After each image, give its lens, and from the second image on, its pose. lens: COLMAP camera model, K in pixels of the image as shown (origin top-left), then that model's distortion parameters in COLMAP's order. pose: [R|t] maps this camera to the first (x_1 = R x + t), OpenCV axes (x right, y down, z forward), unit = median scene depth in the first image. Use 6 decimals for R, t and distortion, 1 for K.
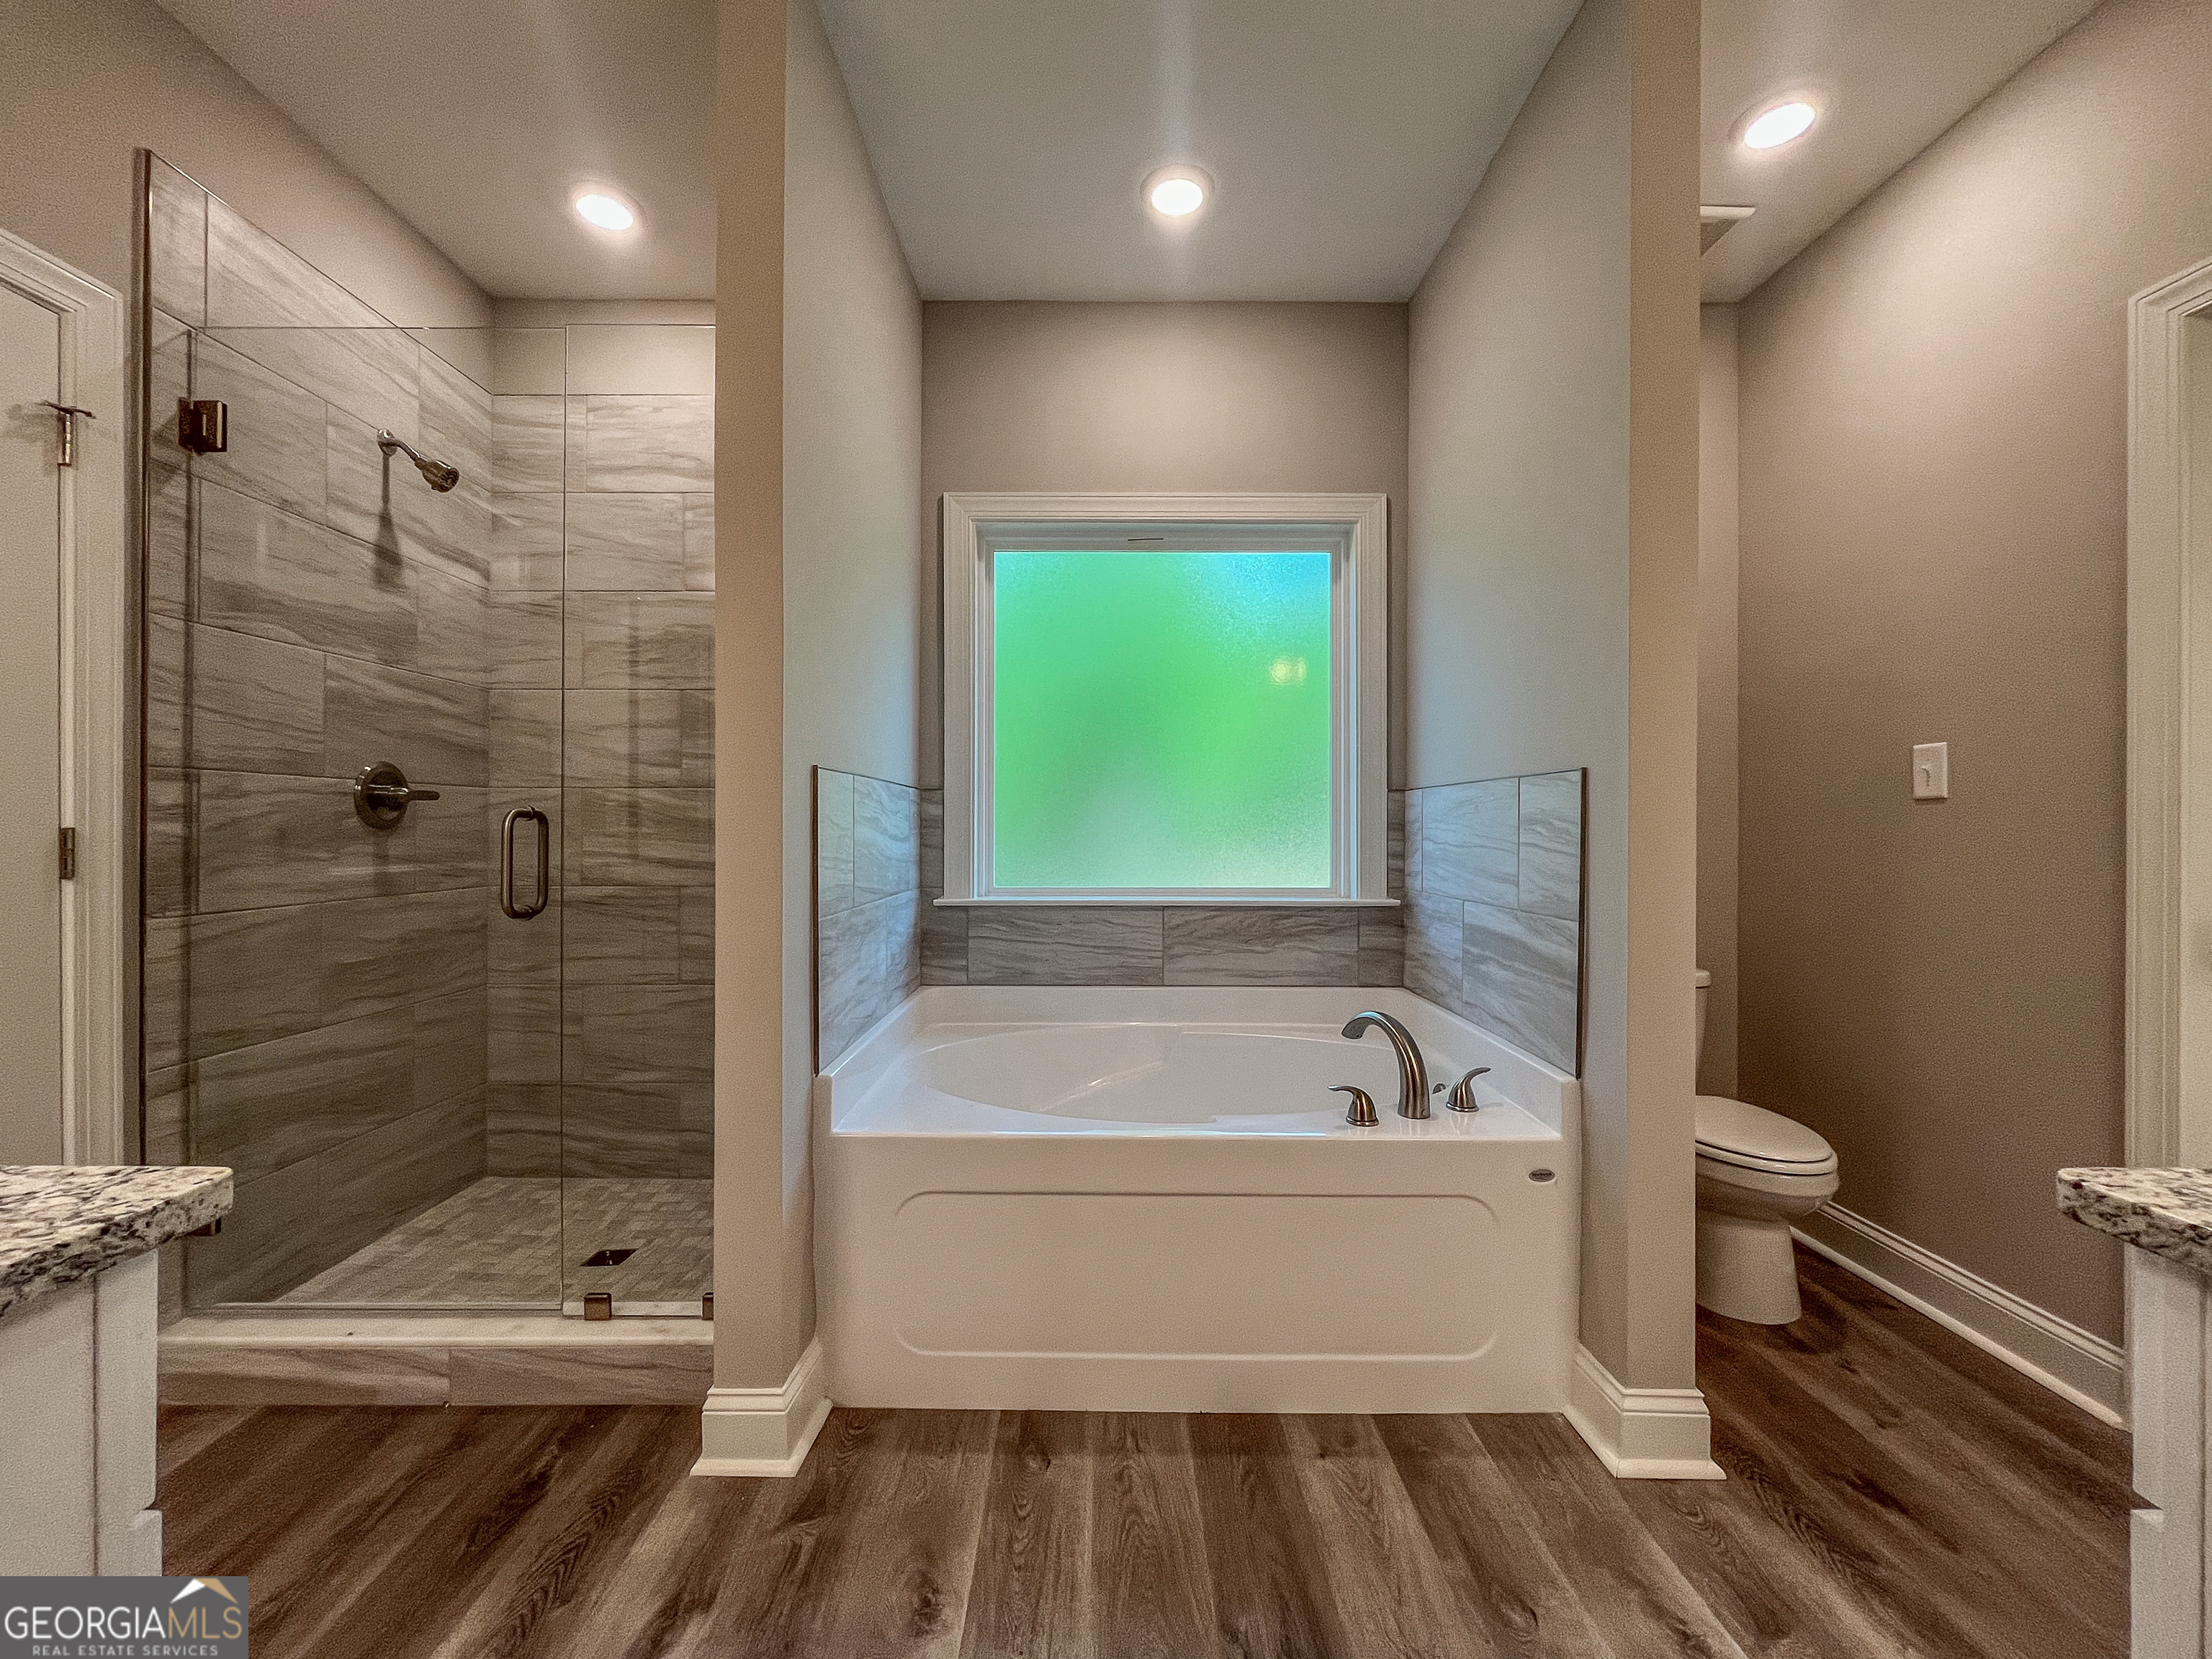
lens RADIAL K [[908.0, 0, 1095.8], [0, 908.0, 822.3], [0, 0, 1]] dist [0.001111, 0.000470]
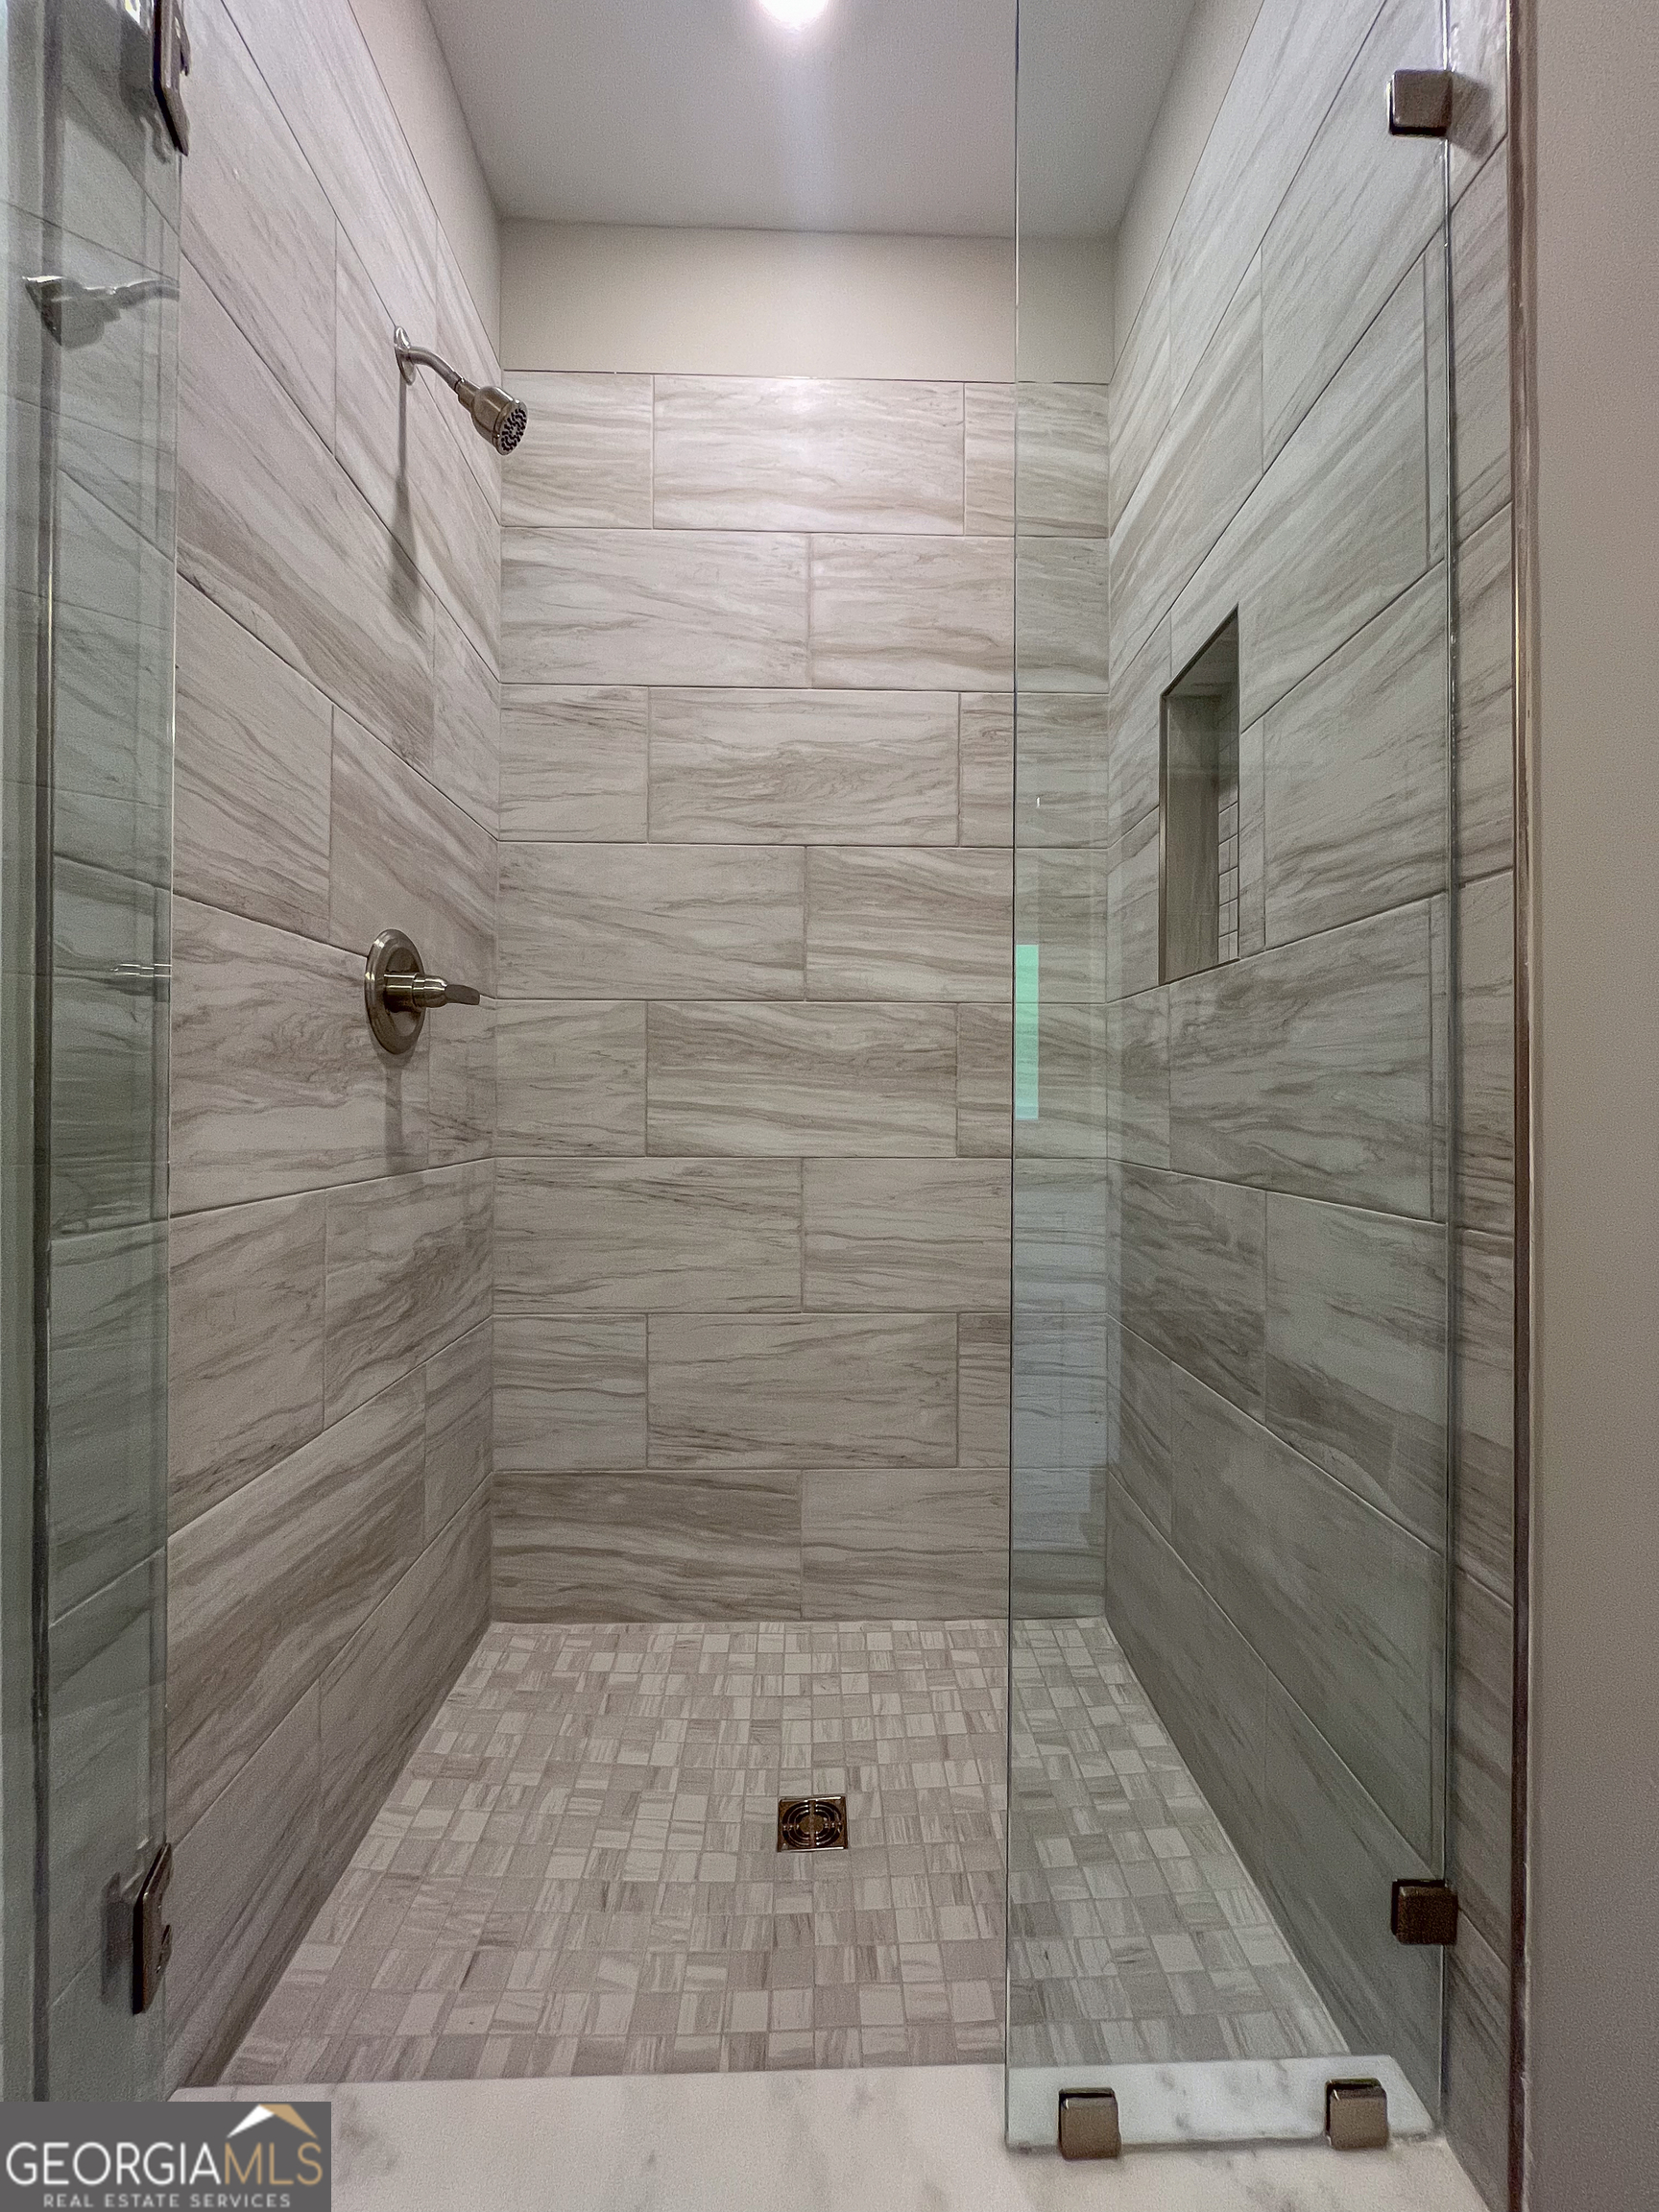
lens RADIAL K [[886.9, 0, 832.3], [0, 886.9, 1100.3], [0, 0, 1]] dist [-0.000414, 0.000430]
pose [[0.999541, 0.001733, 0.030244, -0.467975], [-0.001821, 0.999994, 0.002878, 0.029579], [-0.030239, -0.002932, 0.999538, 0.395288]]
